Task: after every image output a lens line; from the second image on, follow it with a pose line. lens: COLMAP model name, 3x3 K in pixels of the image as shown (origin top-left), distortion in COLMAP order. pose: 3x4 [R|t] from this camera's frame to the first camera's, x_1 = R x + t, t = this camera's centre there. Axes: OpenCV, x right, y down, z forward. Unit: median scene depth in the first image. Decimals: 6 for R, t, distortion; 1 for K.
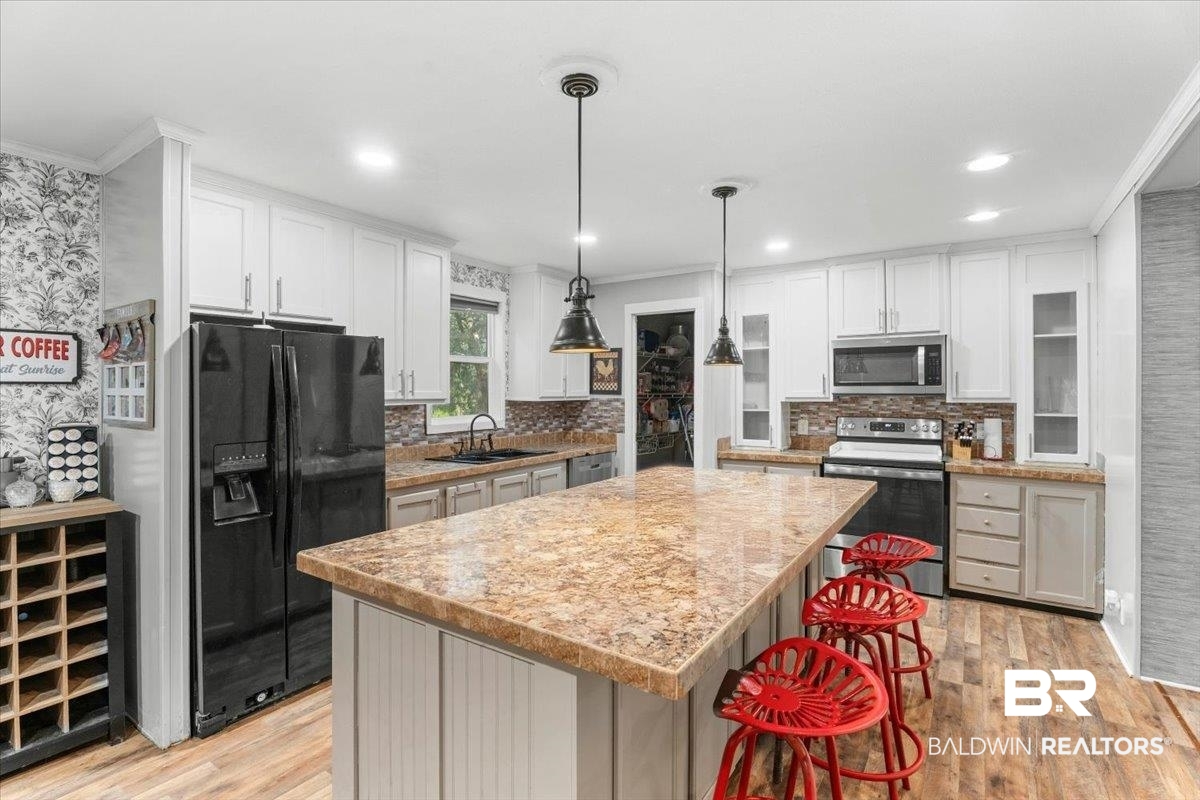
lens RADIAL K [[550.7, 0, 601.4], [0, 550.7, 393.7], [0, 0, 1]] dist [-0.004906, -0.000052]
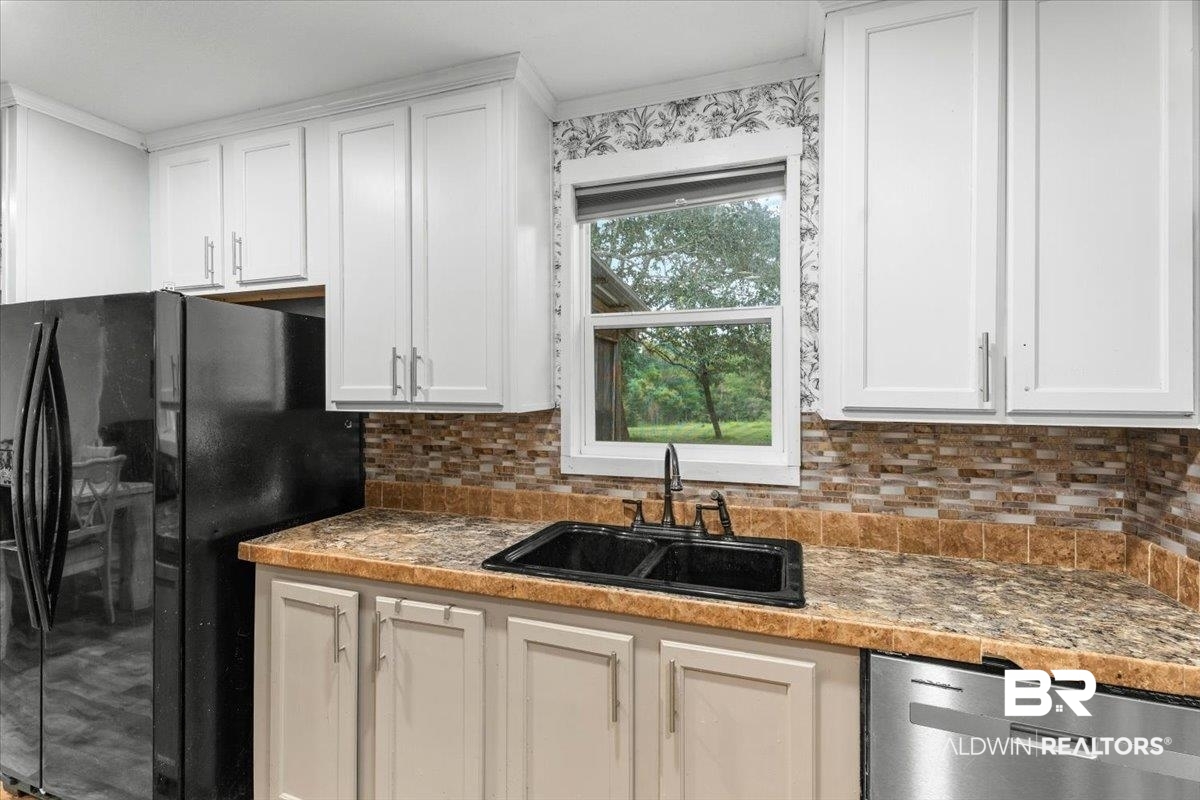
lens RADIAL K [[550.7, 0, 601.1], [0, 550.7, 389.2], [0, 0, 1]] dist [-0.004906, -0.000052]
pose [[0.246081, 0.000324, -0.969249, 0.168210], [-0.010045, 0.999947, -0.002216, -0.002551], [0.969197, 0.010281, 0.246072, 0.838940]]
